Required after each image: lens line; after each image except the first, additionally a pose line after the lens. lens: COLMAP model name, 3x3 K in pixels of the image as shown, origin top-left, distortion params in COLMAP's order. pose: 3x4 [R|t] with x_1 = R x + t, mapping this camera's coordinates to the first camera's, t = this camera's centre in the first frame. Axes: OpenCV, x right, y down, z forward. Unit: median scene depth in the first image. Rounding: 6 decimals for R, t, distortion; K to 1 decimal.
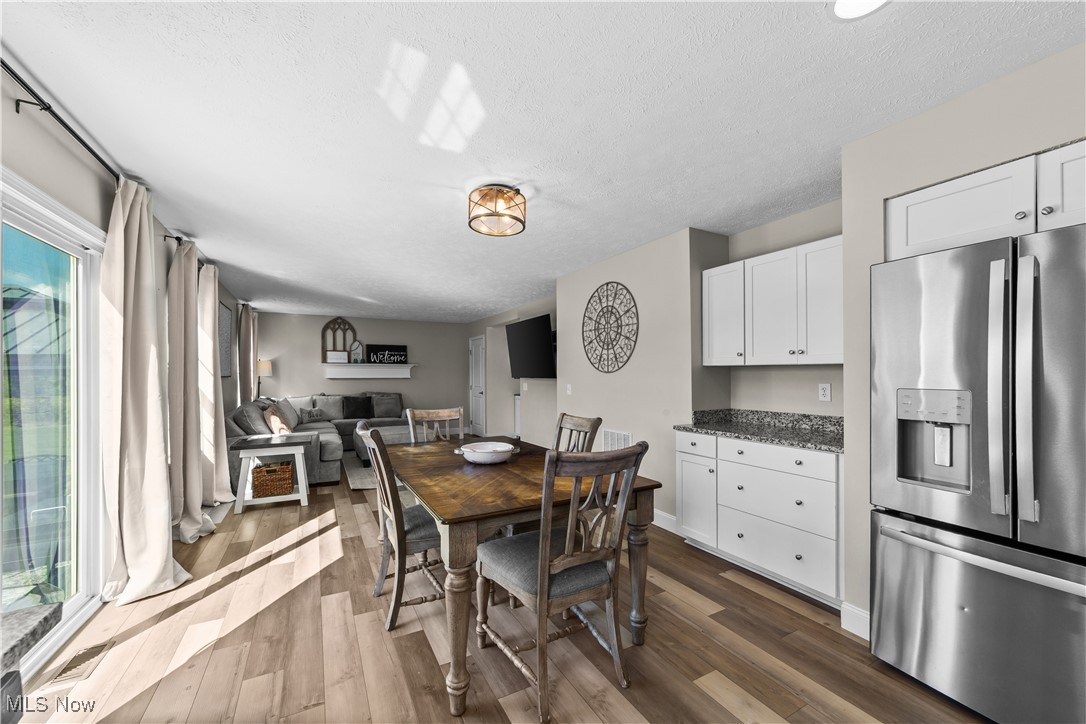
lens RADIAL K [[422.4, 0, 548.2], [0, 422.4, 373.6], [0, 0, 1]] dist [0.000519, -0.000544]
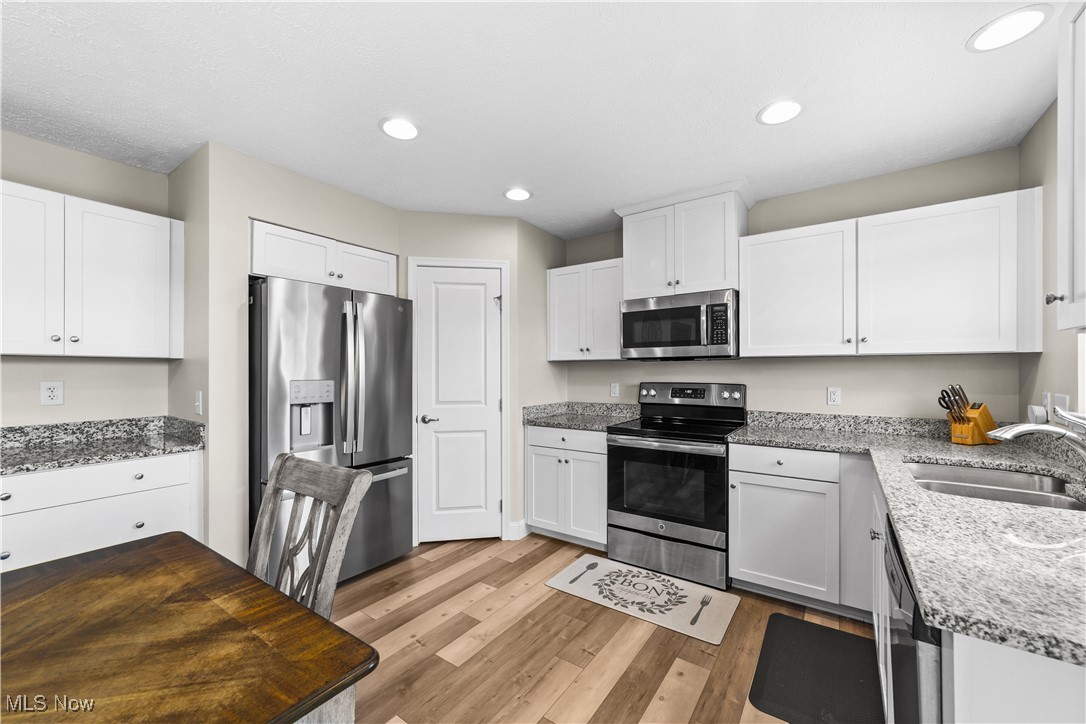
lens RADIAL K [[422.4, 0, 548.3], [0, 422.4, 368.3], [0, 0, 1]] dist [0.000519, -0.000544]
pose [[-0.443830, 0.010286, 0.896052, -0.477591], [-0.001499, 0.999924, -0.012221, 0.009364], [-0.896110, -0.006767, -0.443781, 0.632431]]
